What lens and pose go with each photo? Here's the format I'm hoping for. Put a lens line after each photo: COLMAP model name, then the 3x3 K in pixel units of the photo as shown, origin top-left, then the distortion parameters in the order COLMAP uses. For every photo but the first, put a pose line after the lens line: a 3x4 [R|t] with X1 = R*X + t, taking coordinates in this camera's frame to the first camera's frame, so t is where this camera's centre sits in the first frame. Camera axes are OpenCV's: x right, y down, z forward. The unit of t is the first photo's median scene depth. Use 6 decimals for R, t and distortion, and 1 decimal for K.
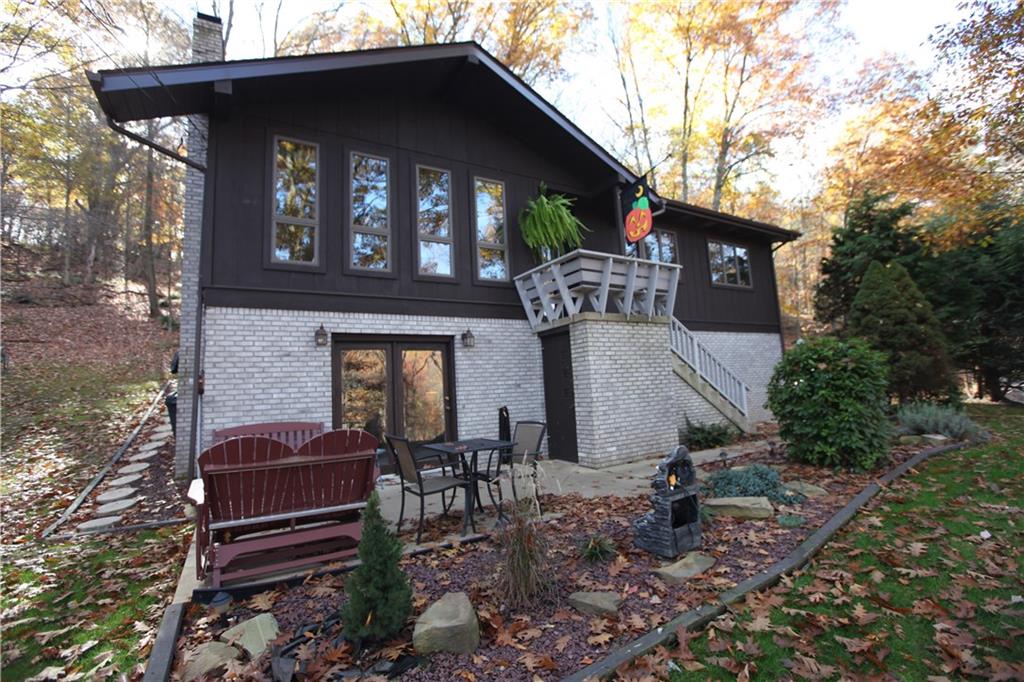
lens RADIAL K [[463.8, 0, 507.1], [0, 463.8, 343.6], [0, 0, 1]] dist [-0.052323, 0.015801]
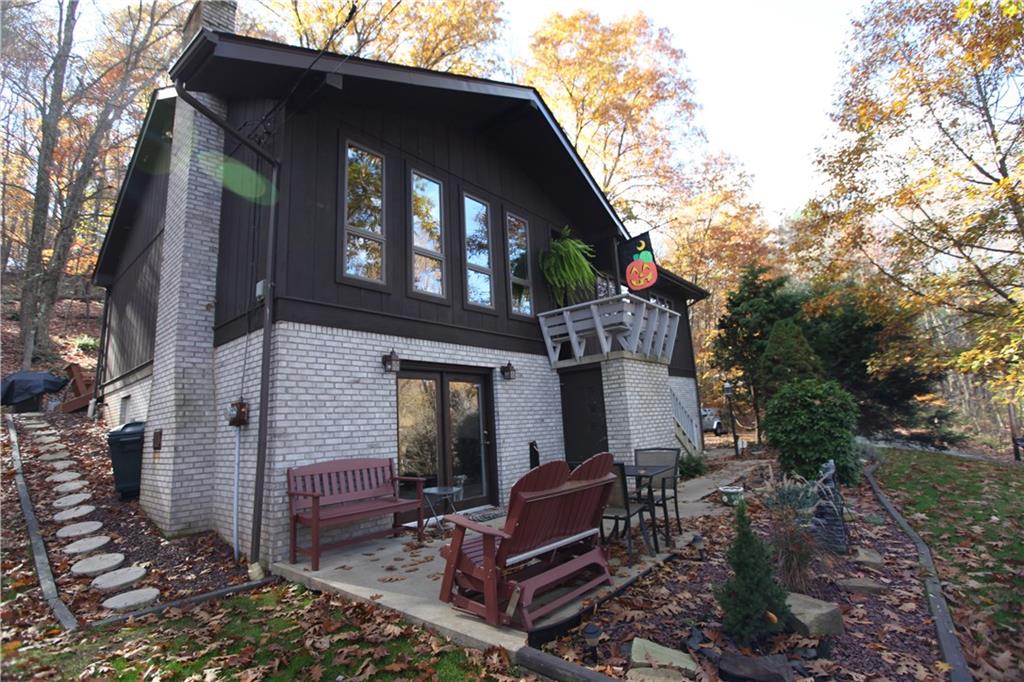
lens RADIAL K [[477.6, 0, 511.5], [0, 477.6, 345.4], [0, 0, 1]] dist [-0.033466, 0.002218]
pose [[0.946486, 0.053297, 0.318314, -0.414078], [-0.026420, 0.995755, -0.088167, 0.023774], [-0.321662, 0.075038, 0.943876, 0.029823]]
